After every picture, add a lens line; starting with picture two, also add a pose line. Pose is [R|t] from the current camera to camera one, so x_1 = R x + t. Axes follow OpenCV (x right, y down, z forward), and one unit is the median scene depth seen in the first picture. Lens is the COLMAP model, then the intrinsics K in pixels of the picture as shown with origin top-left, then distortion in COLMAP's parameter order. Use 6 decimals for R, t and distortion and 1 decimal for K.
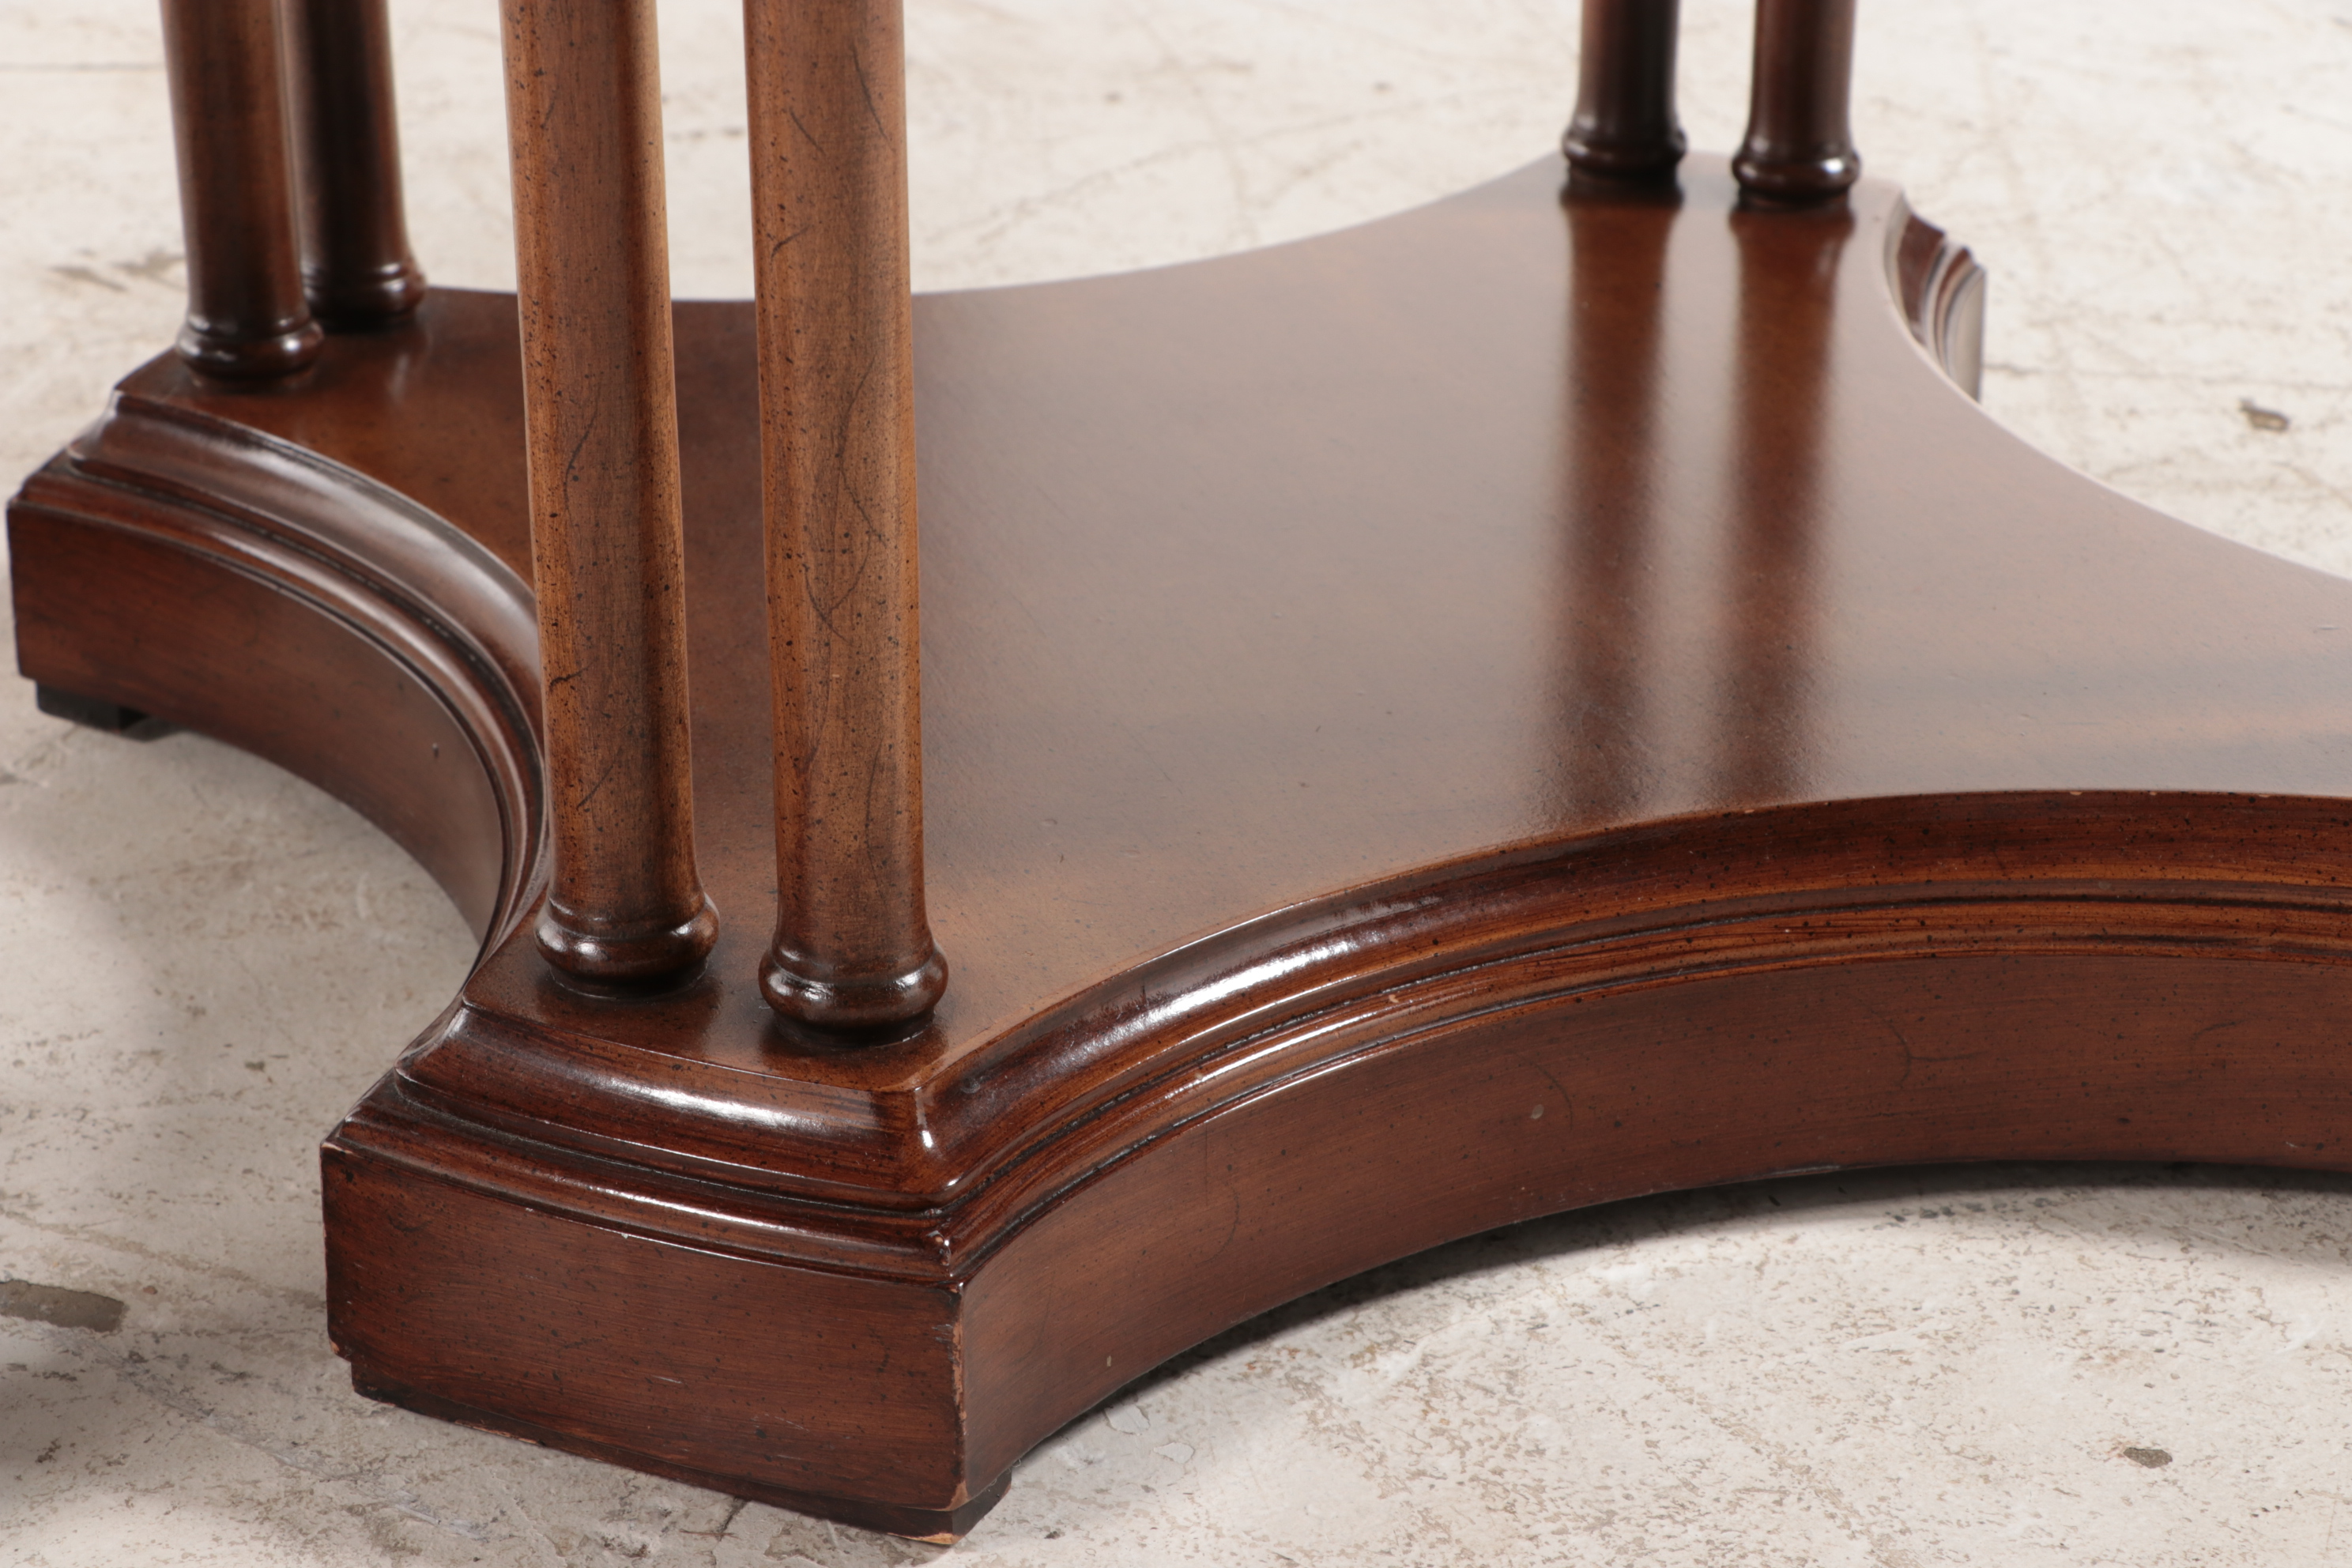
lens RADIAL K [[5425.1, 0, 1175.3], [0, 5425.1, 787.3], [0, 0, 1]] dist [0.184167, 0.000000]
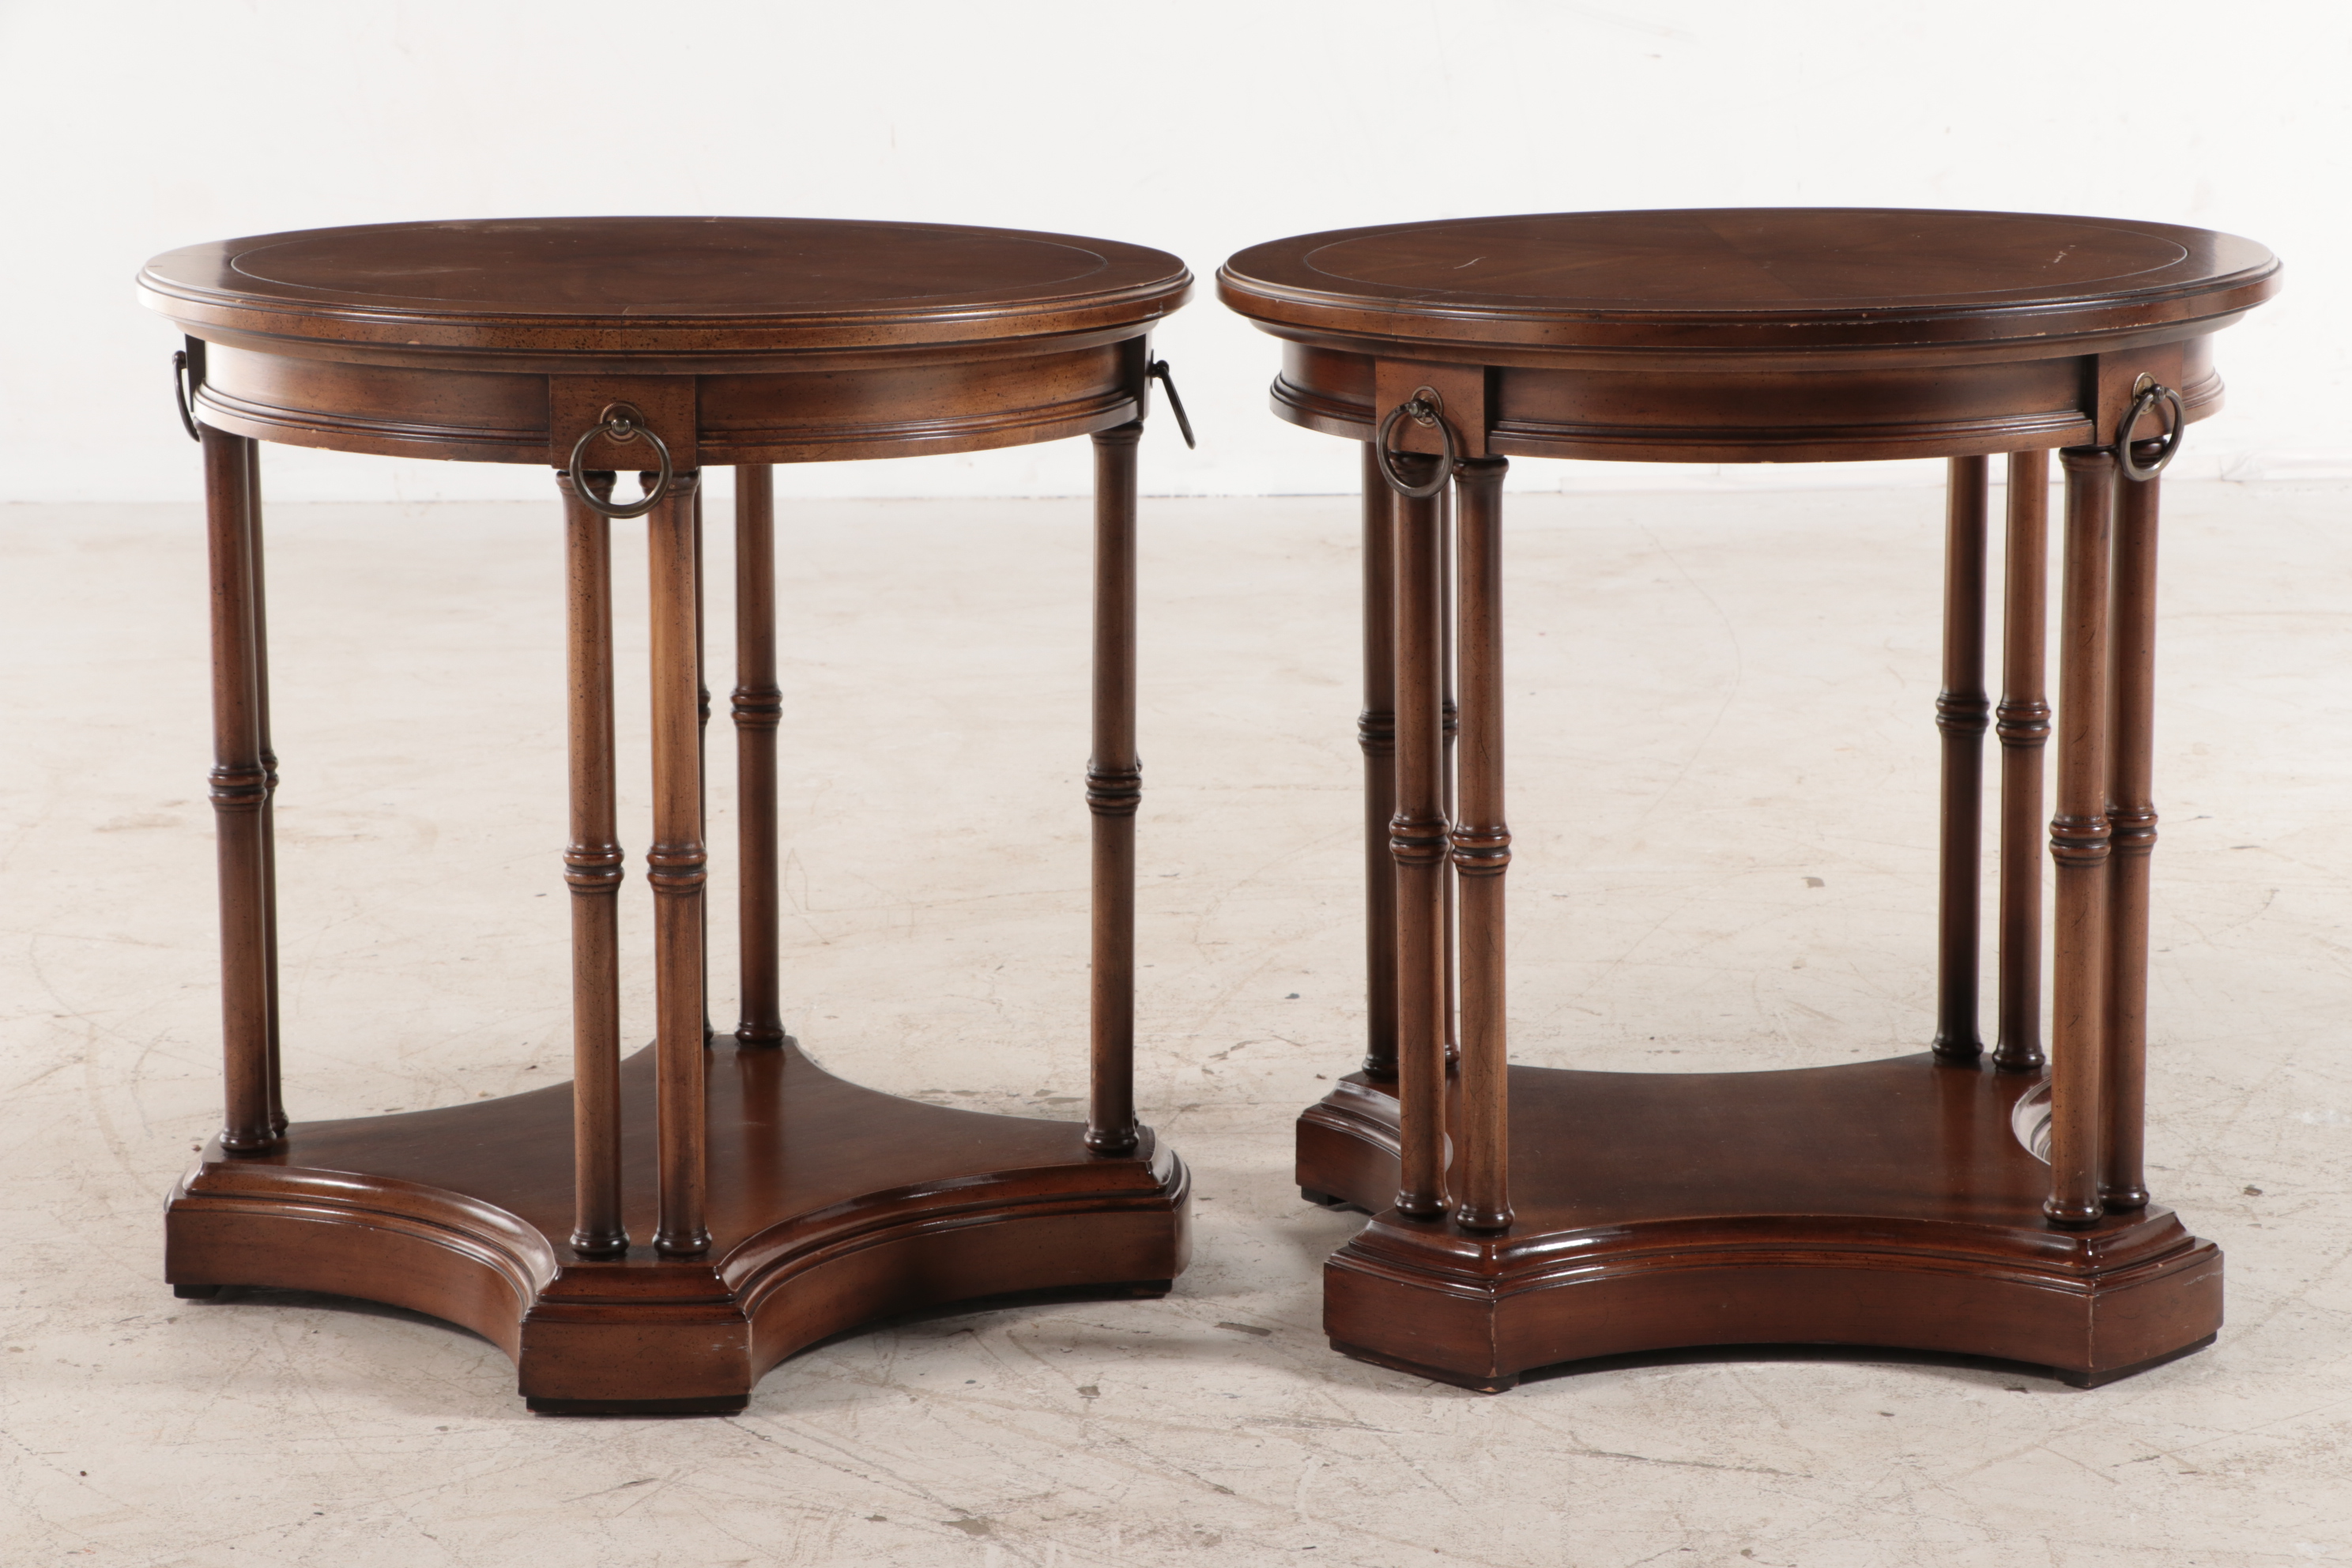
lens RADIAL K [[5425.1, 0, 1175.2], [0, 5425.1, 783.6], [0, 0, 1]] dist [0.184167, 0.000000]
pose [[0.946345, 0.048715, -0.319465, 0.720872], [-0.120891, 0.970161, -0.210174, 0.446002], [0.299694, 0.237518, 0.923996, -1.922661]]
